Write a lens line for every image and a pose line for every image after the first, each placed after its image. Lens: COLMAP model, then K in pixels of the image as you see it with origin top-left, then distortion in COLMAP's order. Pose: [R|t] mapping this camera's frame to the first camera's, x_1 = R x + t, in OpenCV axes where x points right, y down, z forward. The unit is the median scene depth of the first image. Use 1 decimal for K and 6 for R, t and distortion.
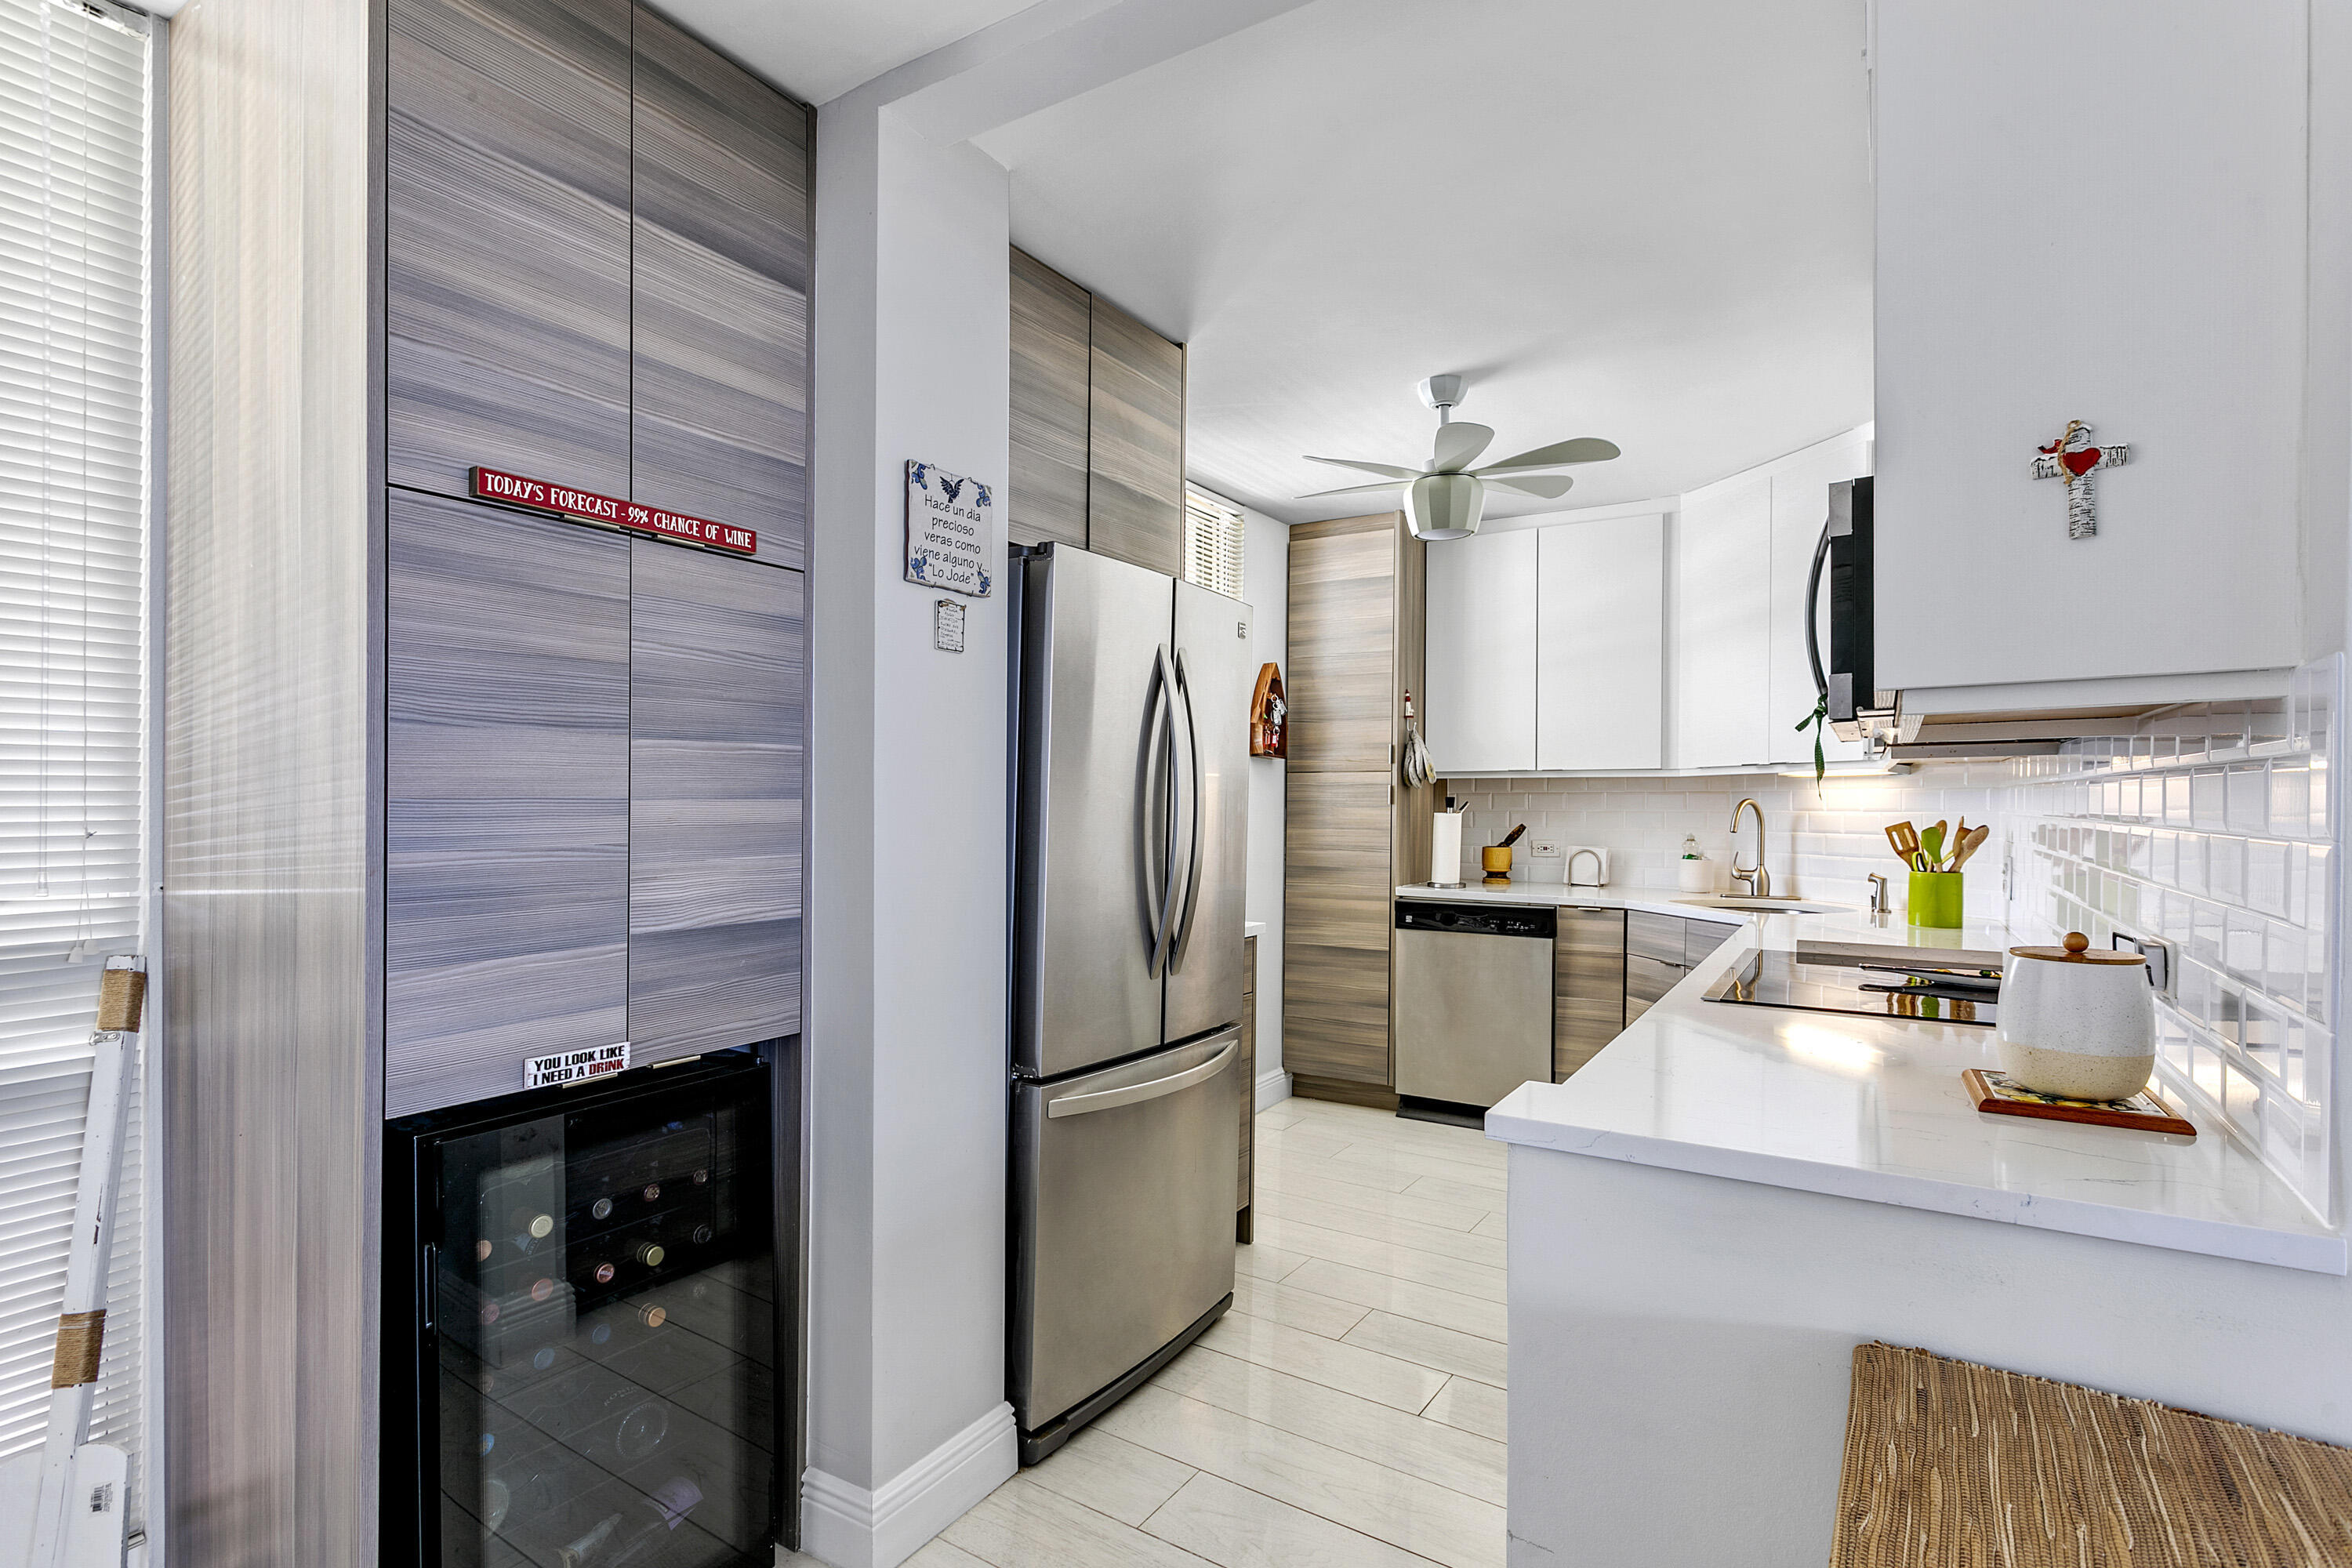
lens RADIAL K [[1144.9, 0, 1173.6], [0, 1144.9, 812.3], [0, 0, 1]] dist [-0.001243, 0.000184]
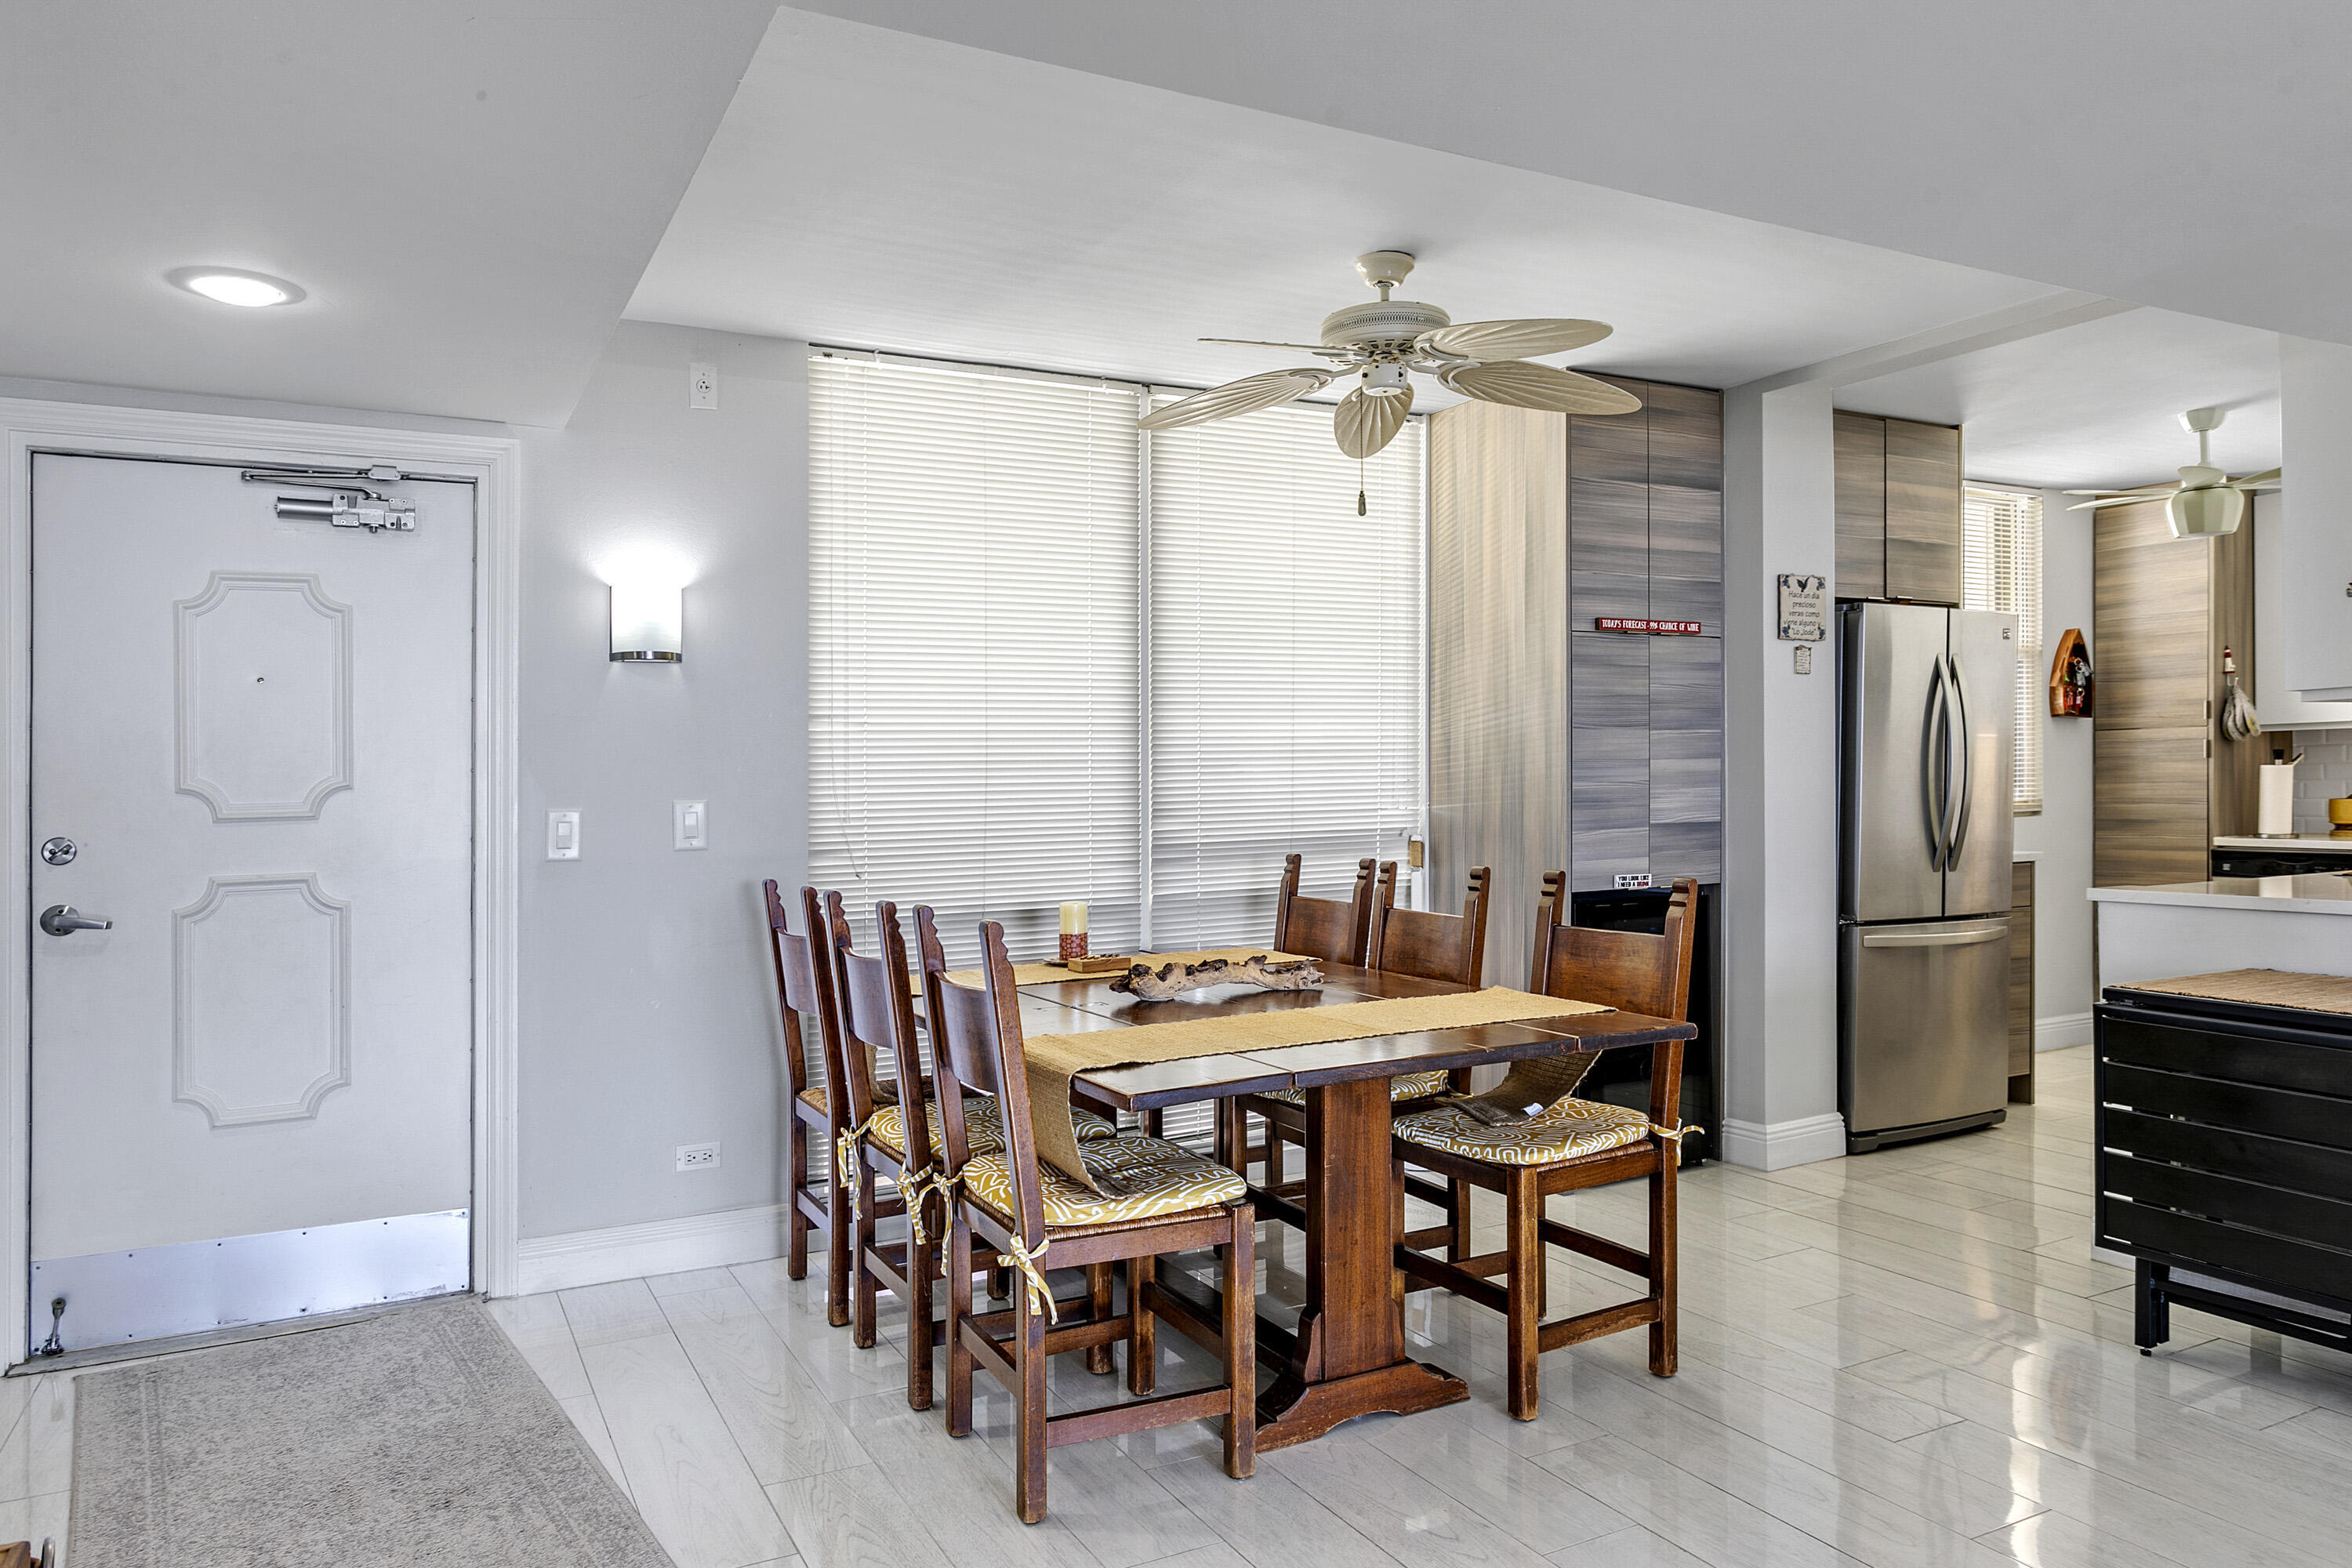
lens RADIAL K [[1531.6, 0, 1178.1], [0, 1531.6, 805.7], [0, 0, 1]] dist [-0.011797, 0.007542]
pose [[0.871765, -0.008596, -0.489849, 0.110749], [0.013047, 0.999899, 0.005672, 0.034914], [0.489751, -0.011336, 0.871789, -1.411219]]
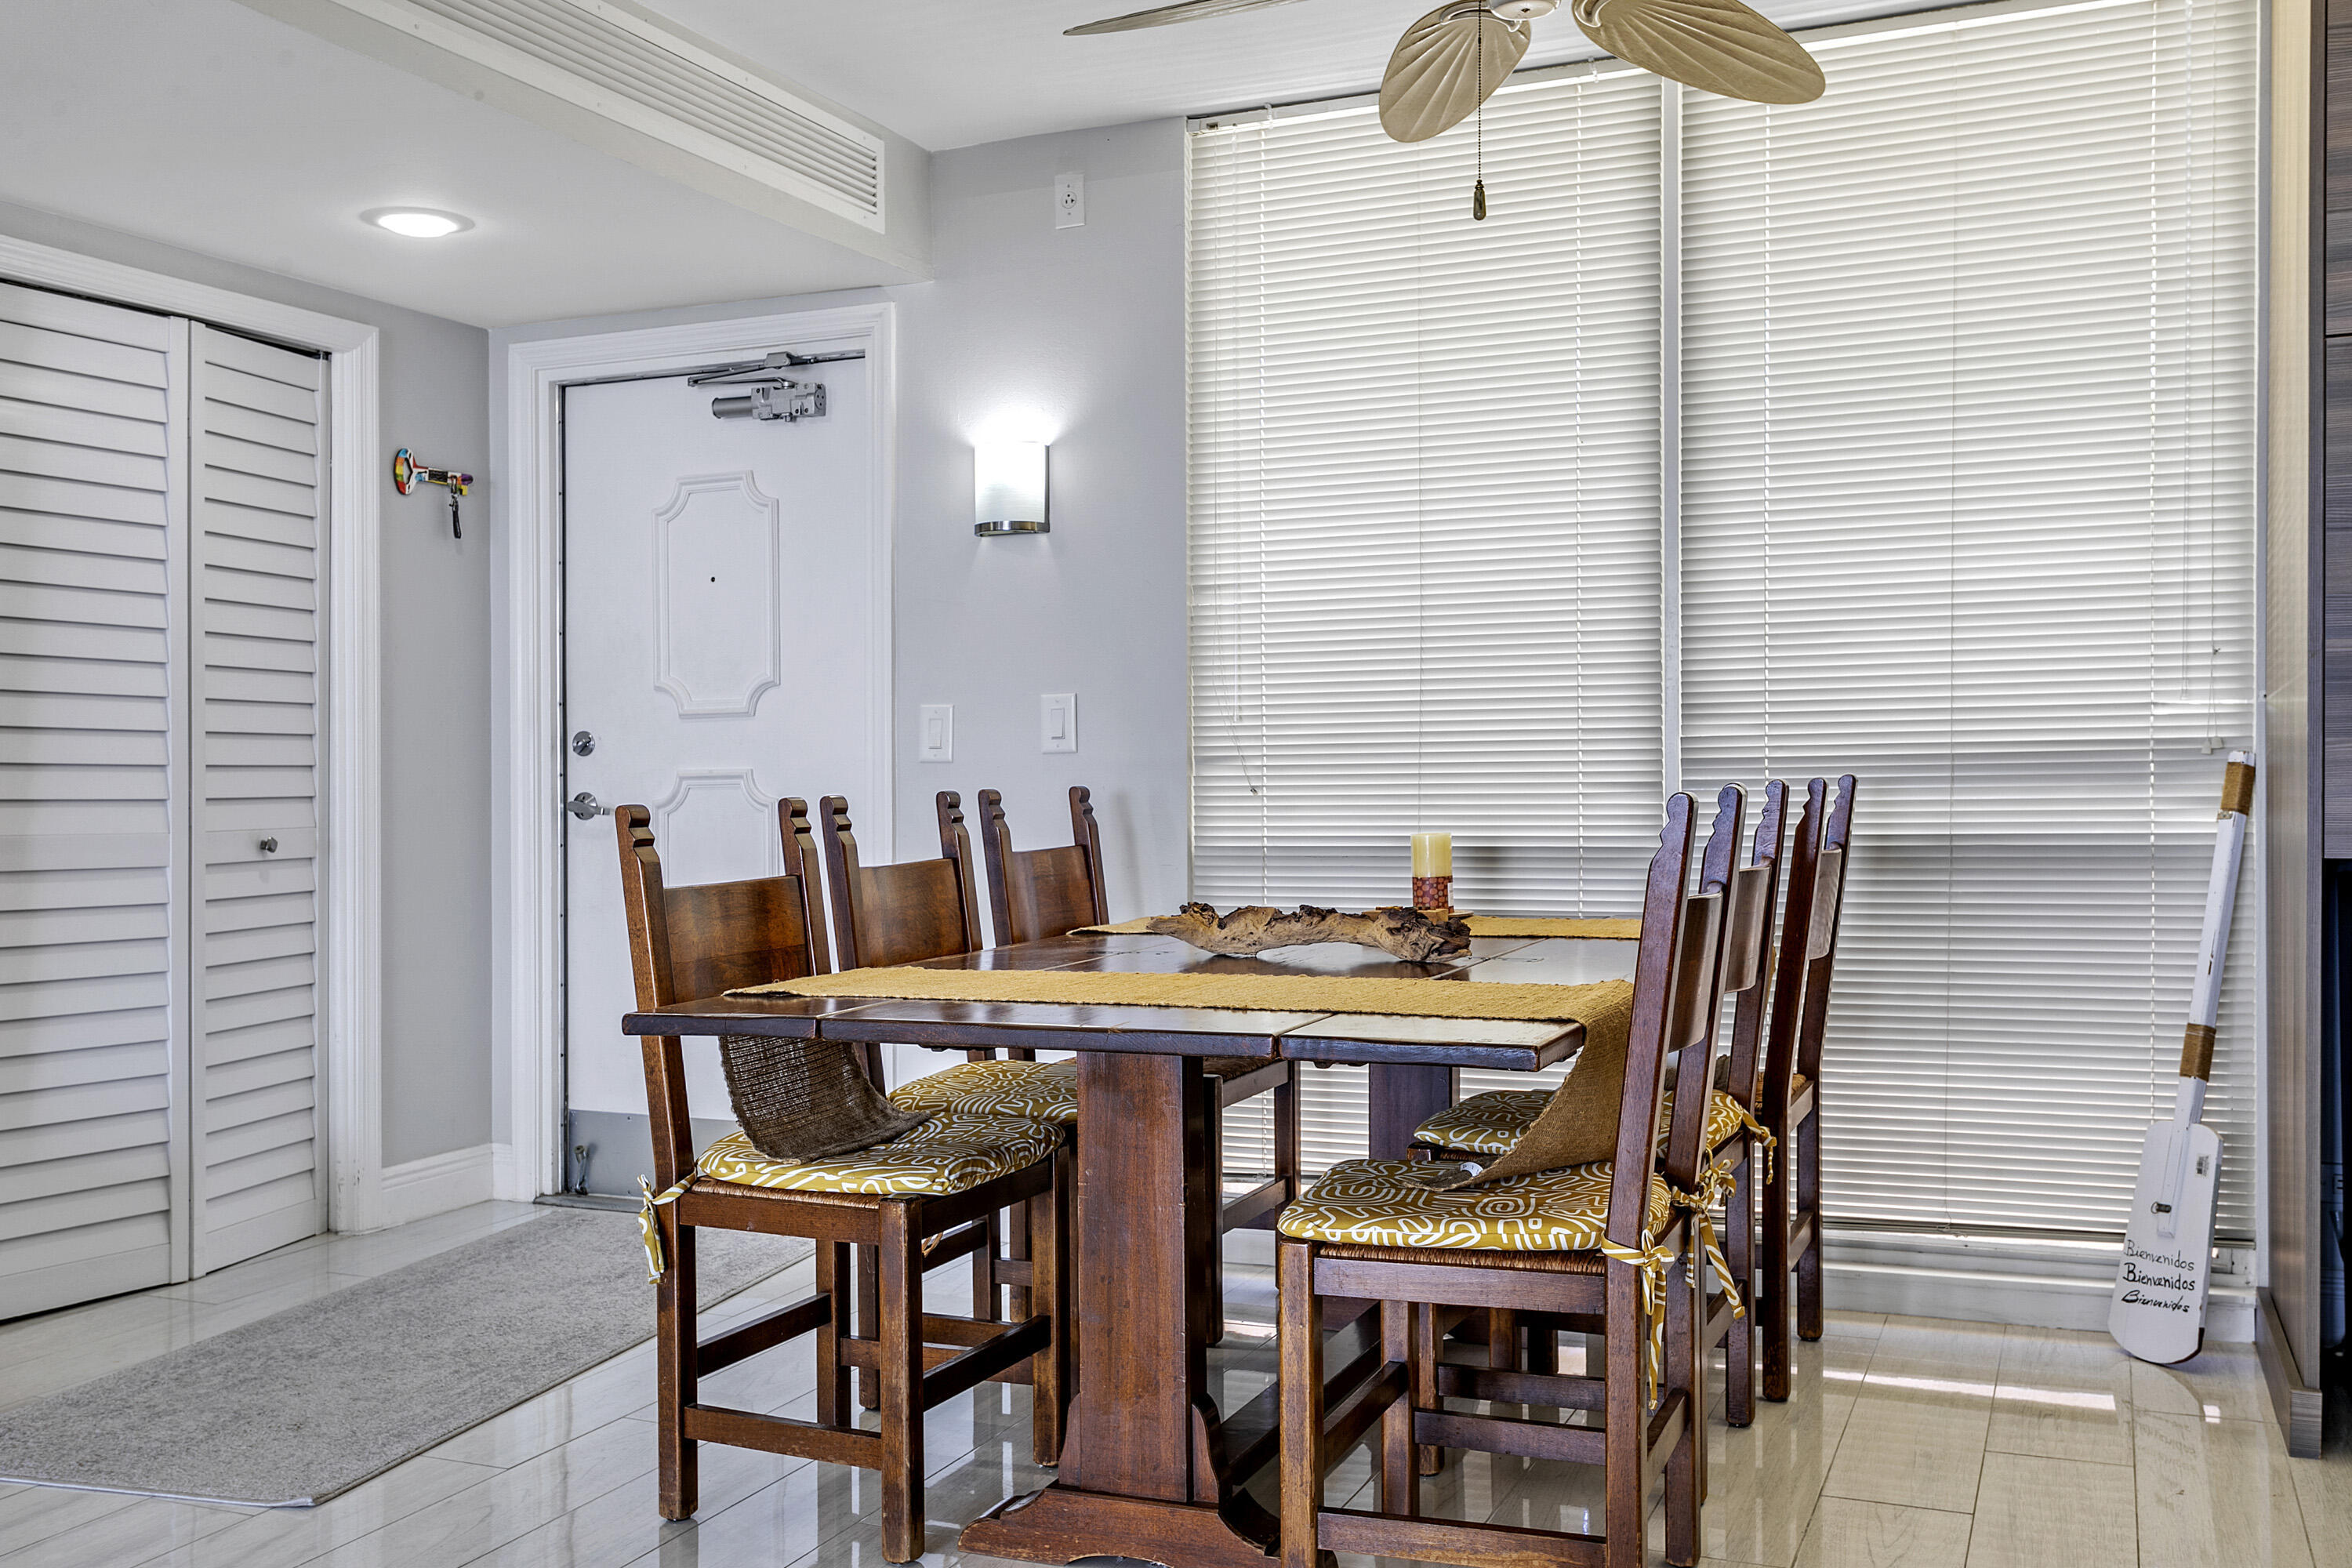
lens RADIAL K [[2115.5, 0, 1164.1], [0, 2115.5, 780.5], [0, 0, 1]] dist [0.007621, 0.008165]
pose [[0.172678, 0.008234, -0.984944, 0.830333], [0.005530, 0.999941, 0.009329, 0.098720], [0.984963, -0.007057, 0.172622, -0.382307]]
